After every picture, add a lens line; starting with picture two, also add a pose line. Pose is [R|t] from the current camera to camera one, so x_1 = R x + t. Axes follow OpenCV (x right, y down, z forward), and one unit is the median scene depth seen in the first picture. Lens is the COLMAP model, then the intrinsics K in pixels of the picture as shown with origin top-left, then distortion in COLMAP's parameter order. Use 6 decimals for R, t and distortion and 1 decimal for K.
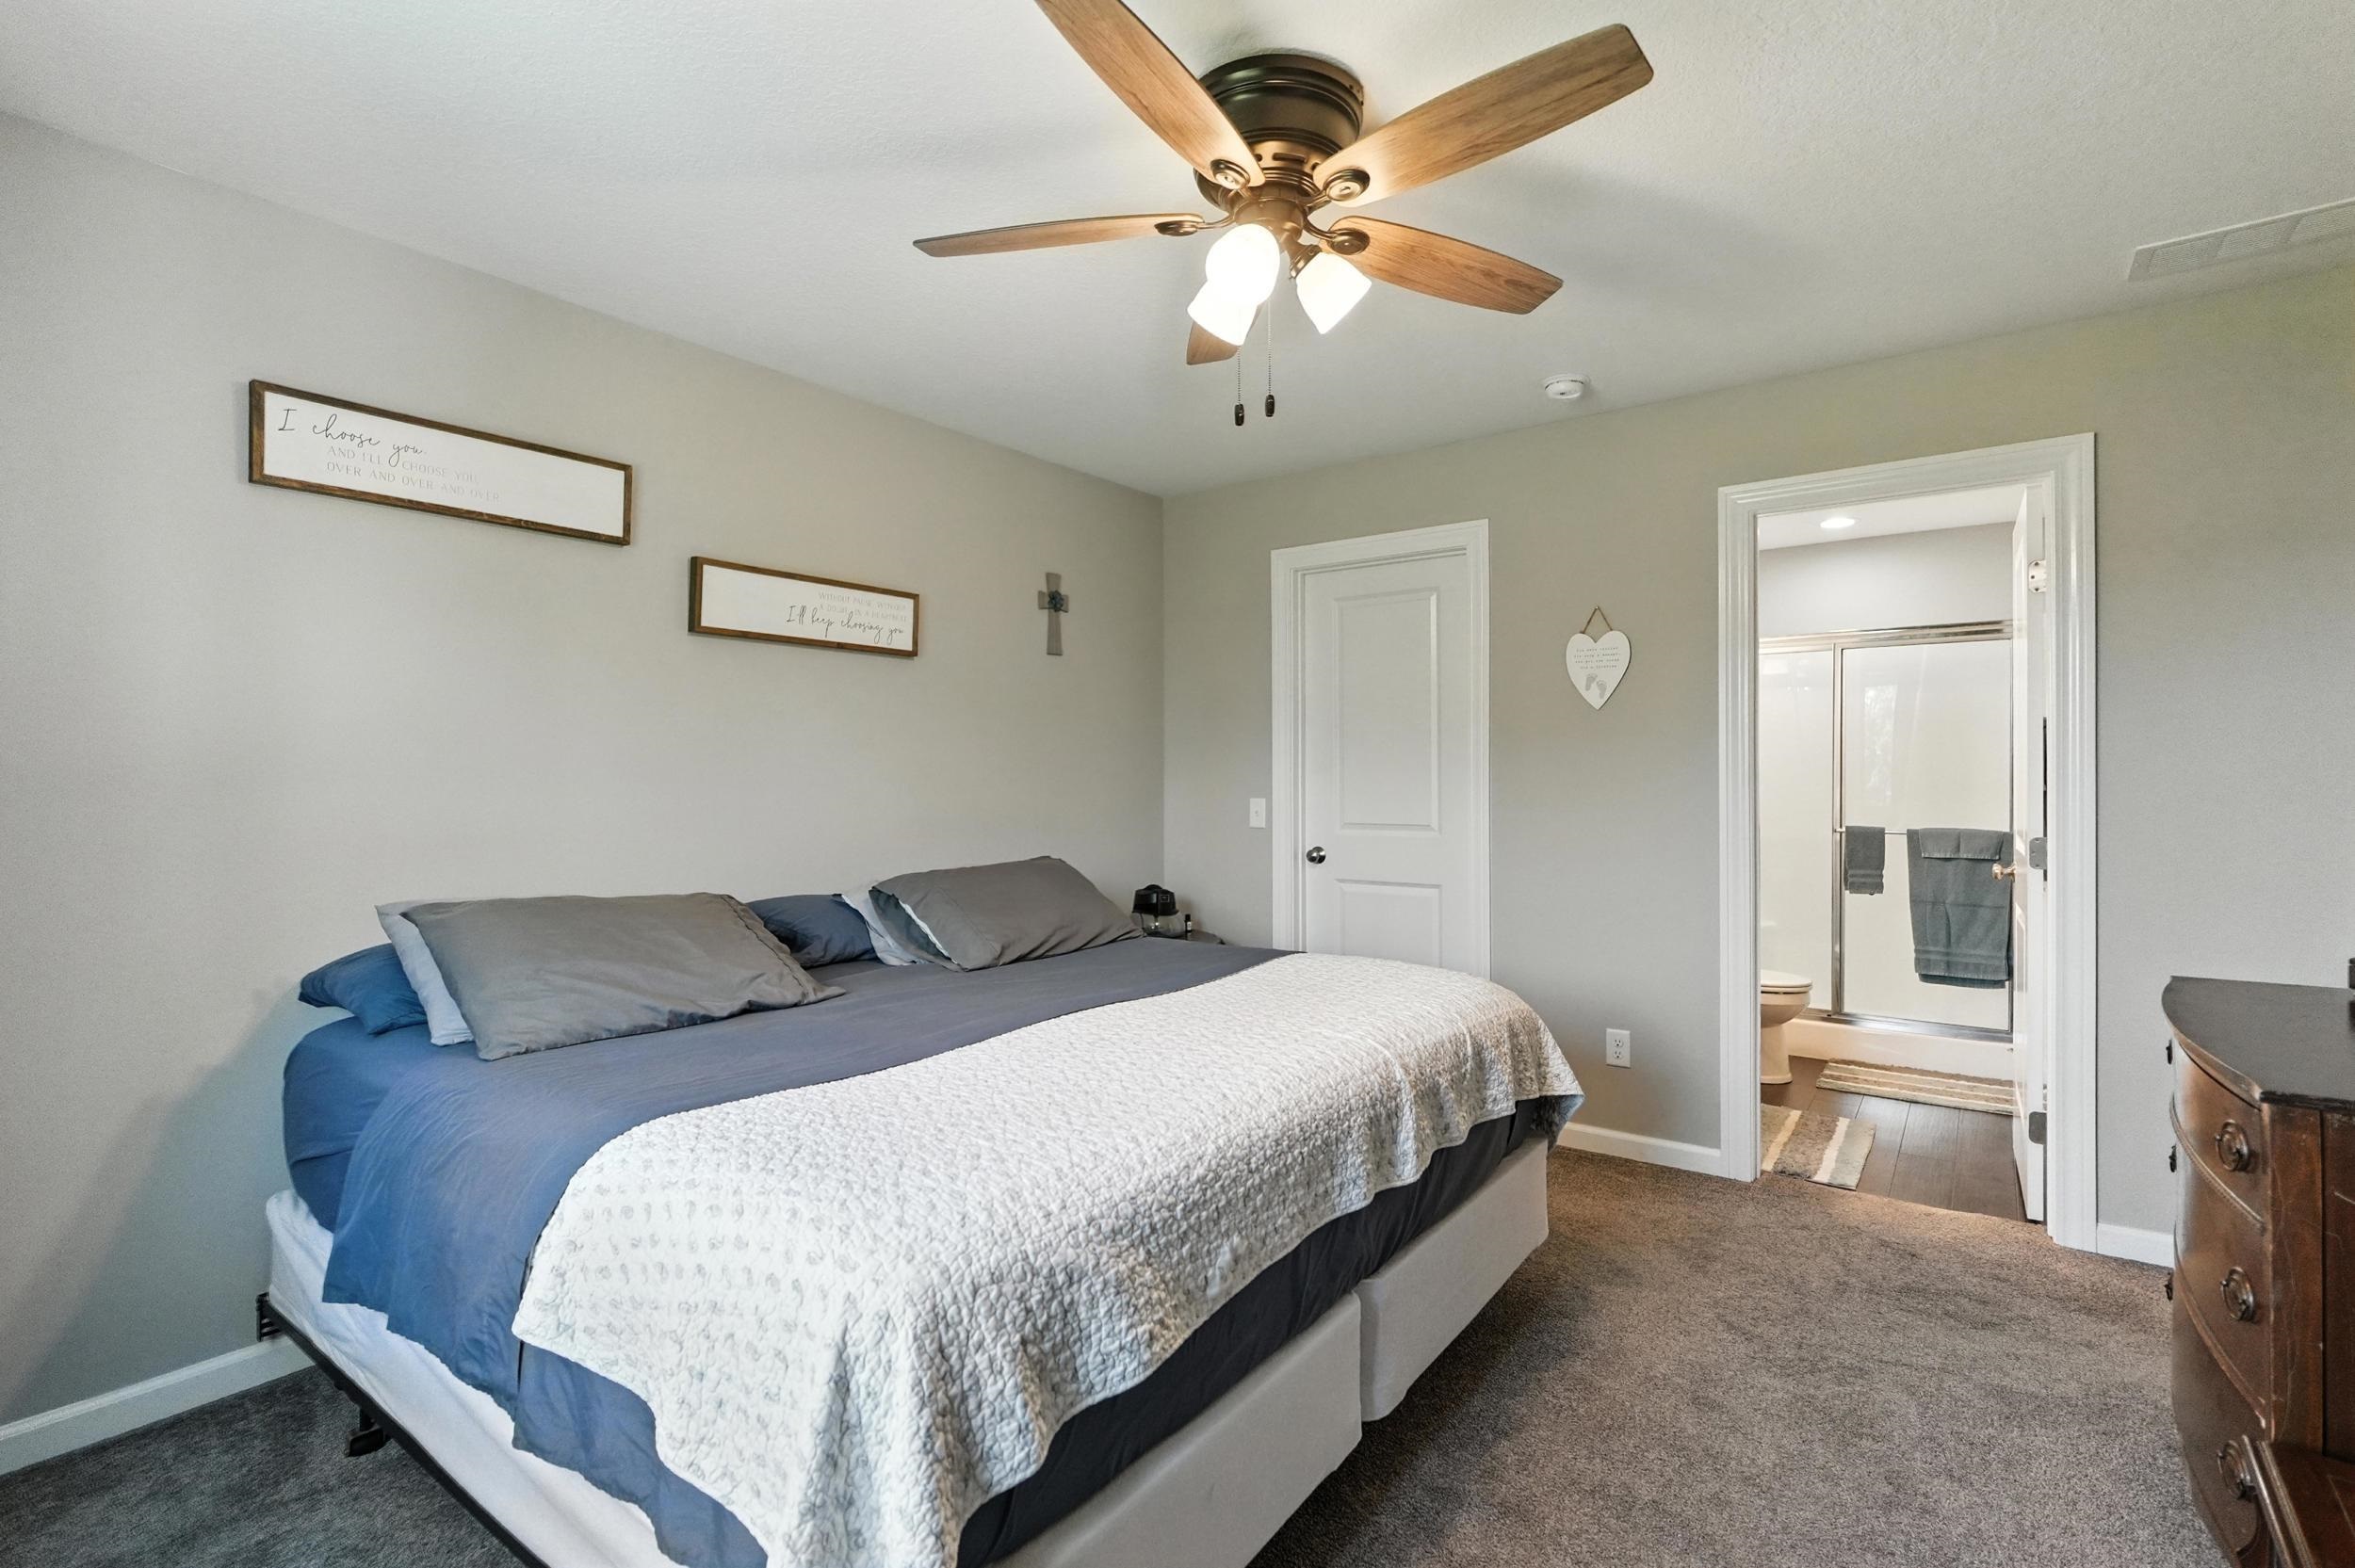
lens RADIAL K [[1089.8, 0, 1181.4], [0, 1089.8, 773.4], [0, 0, 1]] dist [-0.002003, 0.000001]
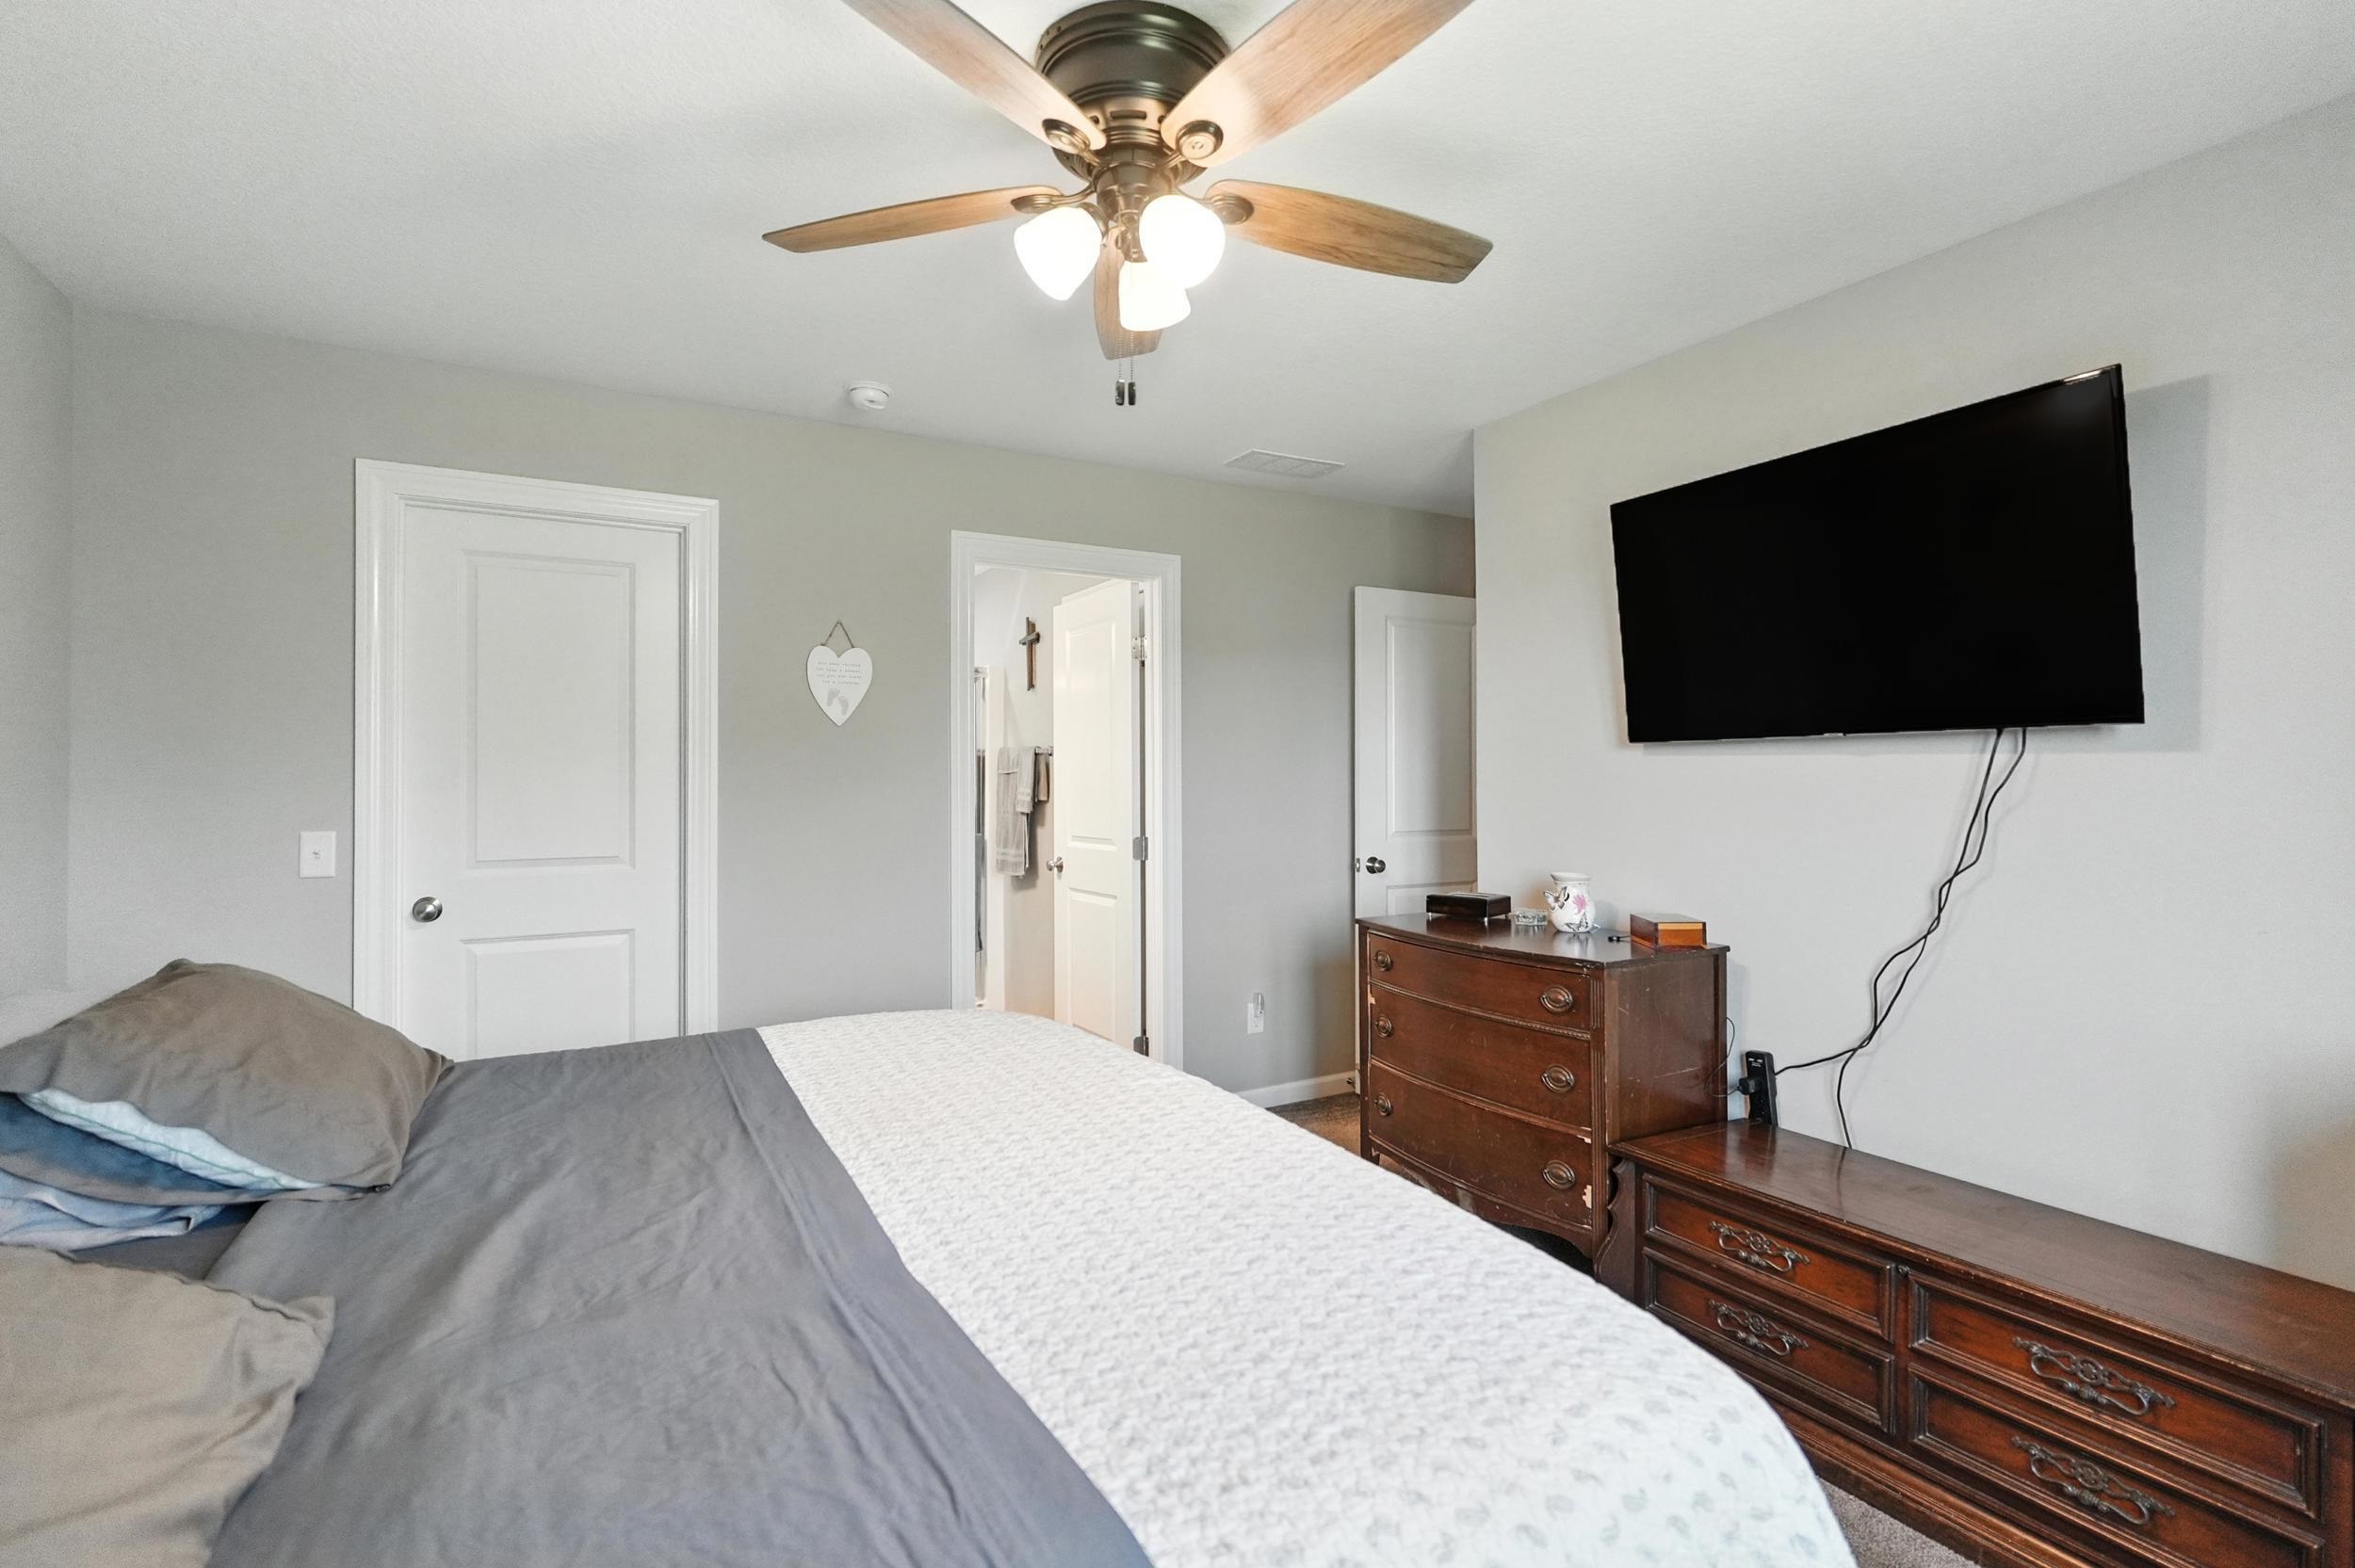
lens RADIAL K [[1089.8, 0, 1181.4], [0, 1089.8, 773.4], [0, 0, 1]] dist [-0.002003, 0.000001]
pose [[0.397686, 0.005150, 0.917507, -0.391557], [-0.002230, 0.999987, -0.004646, -0.012315], [-0.917519, -0.000198, 0.397693, 0.330157]]
